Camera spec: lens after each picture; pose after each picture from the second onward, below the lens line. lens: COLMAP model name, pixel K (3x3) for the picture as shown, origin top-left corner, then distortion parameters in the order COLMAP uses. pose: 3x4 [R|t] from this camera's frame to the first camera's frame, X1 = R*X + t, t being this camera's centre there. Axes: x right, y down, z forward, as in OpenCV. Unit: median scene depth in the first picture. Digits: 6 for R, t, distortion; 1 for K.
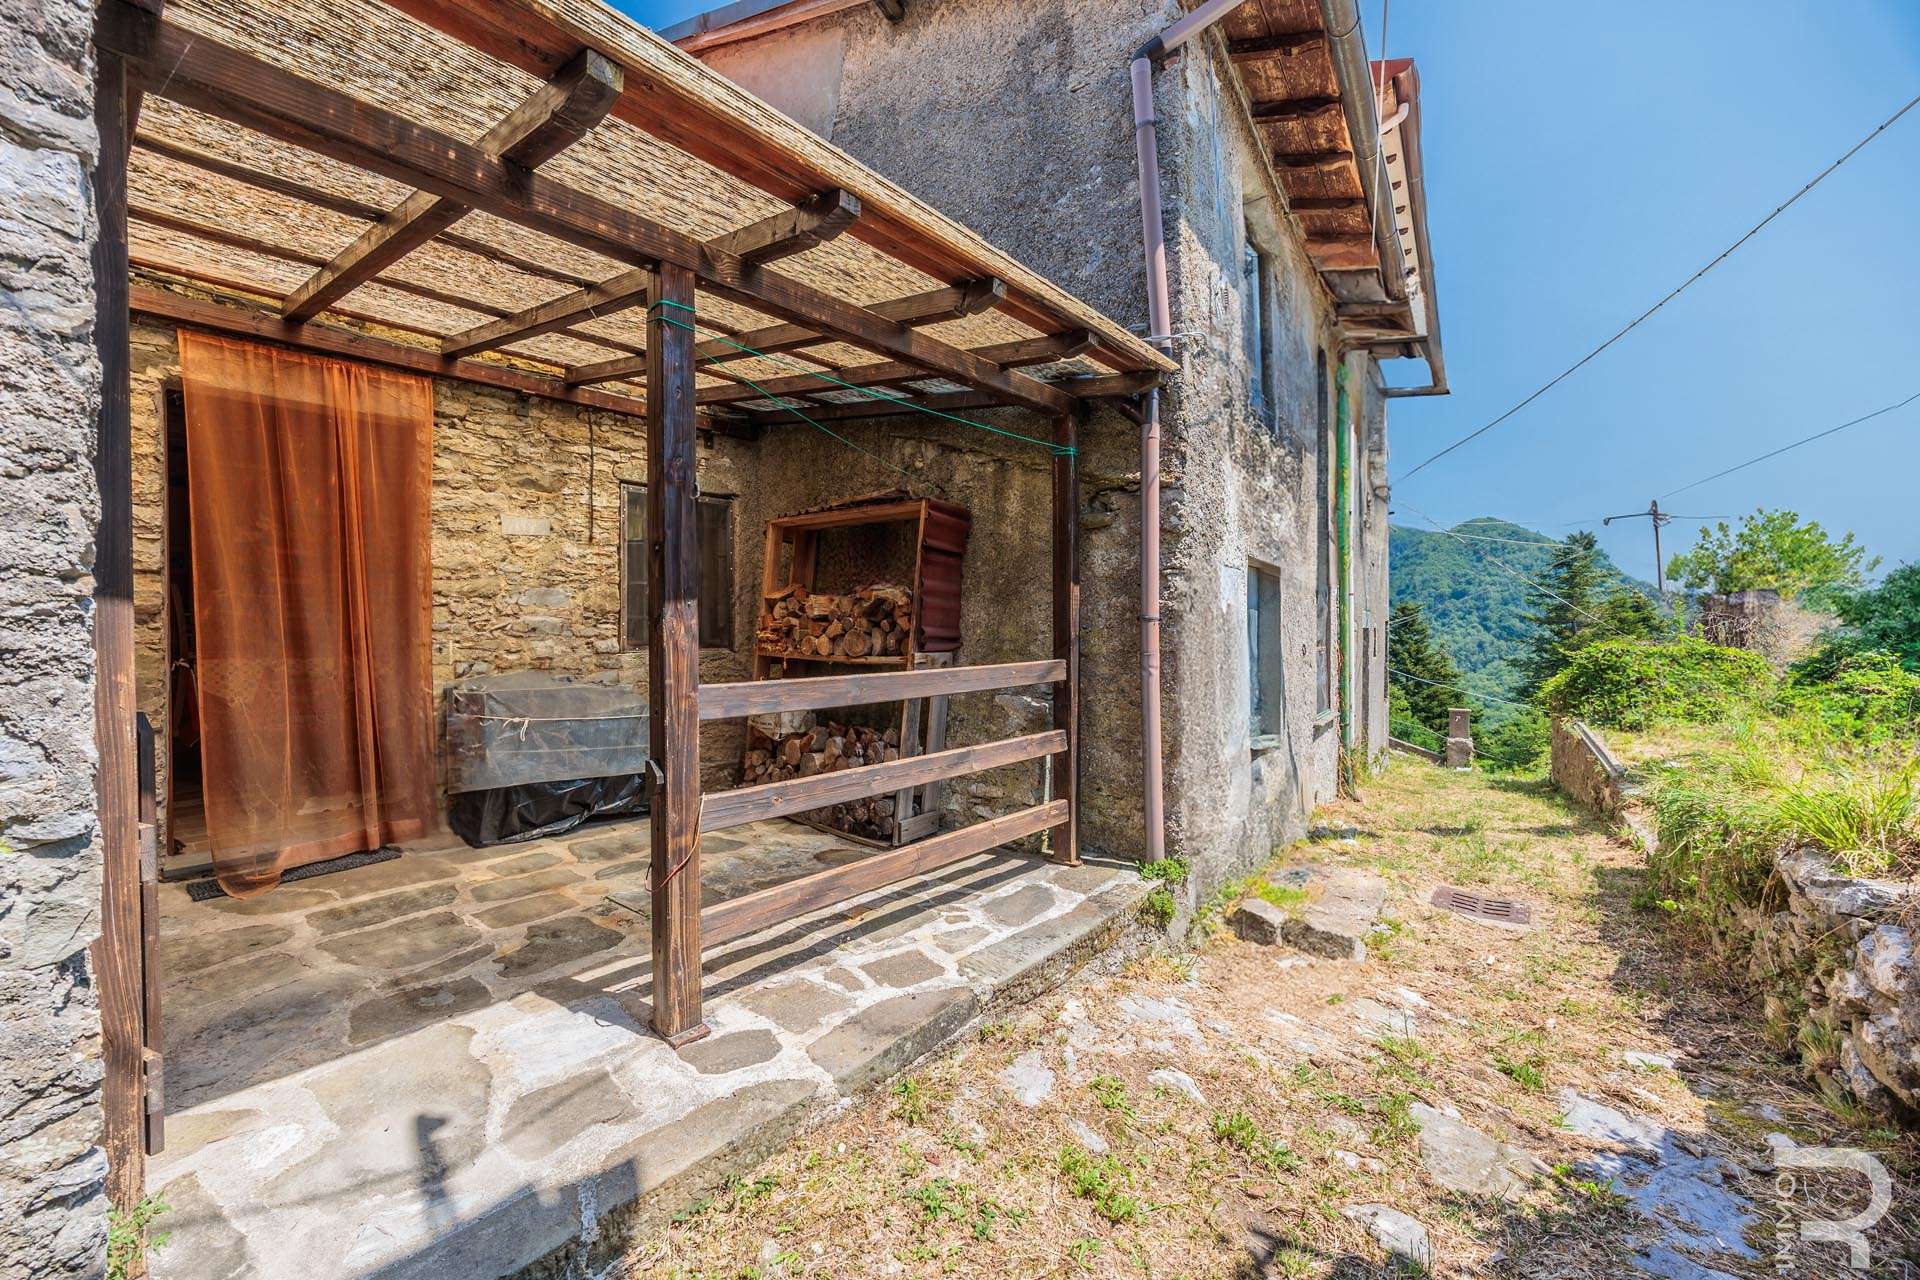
lens RADIAL K [[738.0, 0, 960.0], [0, 738.0, 640.0], [0, 0, 1]] dist [-0.000176, 0.000040]
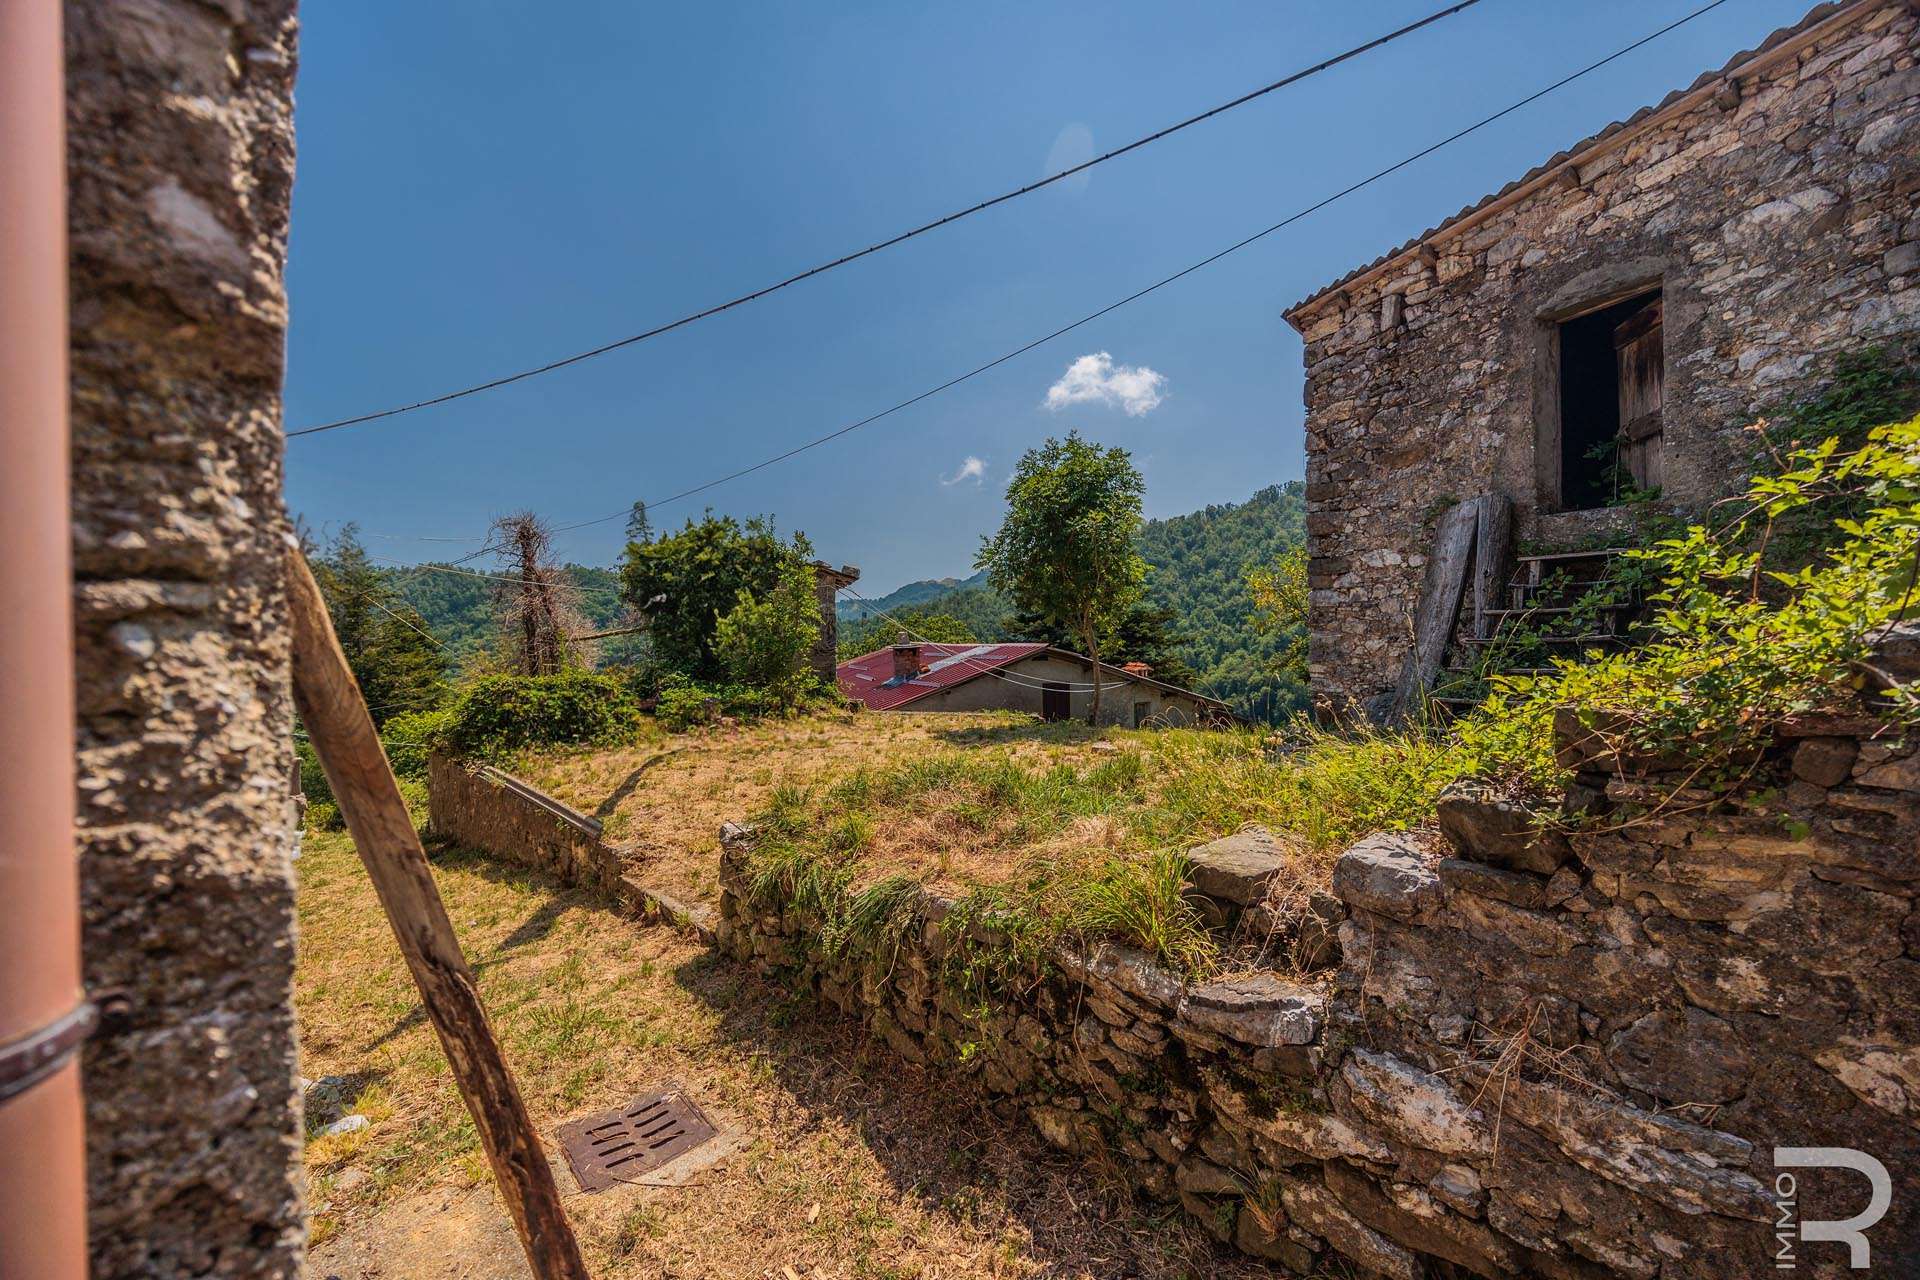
lens RADIAL K [[738.0, 0, 960.0], [0, 738.0, 640.0], [0, 0, 1]] dist [-0.000176, 0.000040]
pose [[0.188446, 0.002436, 0.982081, 0.191676], [0.021939, 0.999737, -0.006690, -0.084649], [-0.981838, 0.022807, 0.188343, 0.877375]]
